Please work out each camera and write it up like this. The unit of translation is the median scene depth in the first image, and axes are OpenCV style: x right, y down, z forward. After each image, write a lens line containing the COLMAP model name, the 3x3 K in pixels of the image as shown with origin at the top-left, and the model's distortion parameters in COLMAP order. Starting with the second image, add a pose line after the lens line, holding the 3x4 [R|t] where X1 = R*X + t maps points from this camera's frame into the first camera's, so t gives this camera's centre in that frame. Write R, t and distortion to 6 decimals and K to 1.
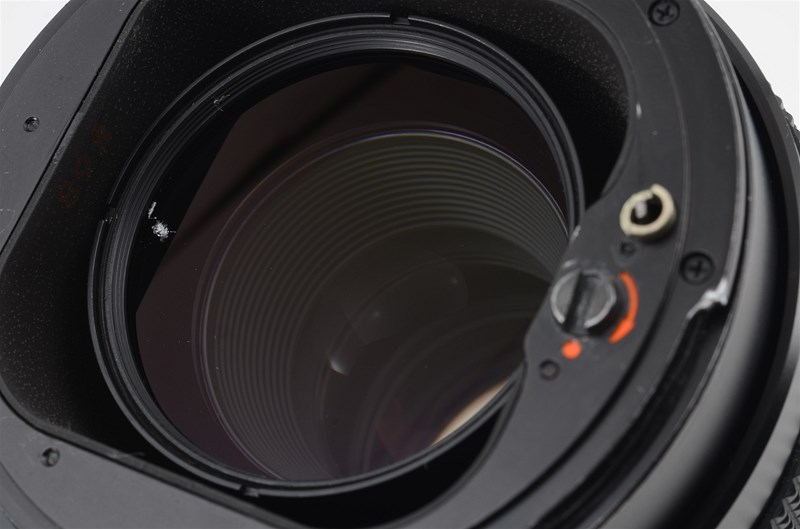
lens RADIAL K [[2129.5, 0, 400.1], [0, 2129.5, 264.5], [0, 0, 1]] dist [-0.142558, 0.000000]
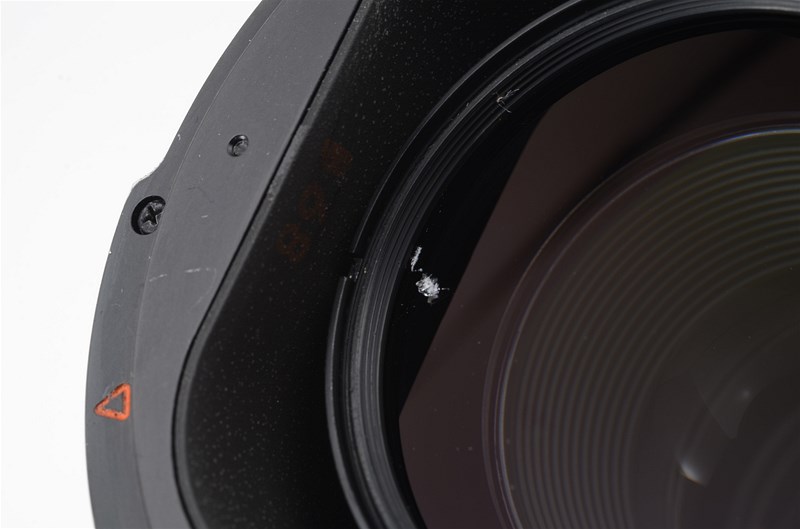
lens RADIAL K [[2129.5, 0, 400.9], [0, 2129.5, 265.0], [0, 0, 1]] dist [-0.142558, 0.000000]
pose [[0.983777, -0.043362, -0.174077, 0.000819], [0.042829, 0.999059, -0.006815, -0.019231], [0.174209, -0.000751, 0.984708, 0.311170]]
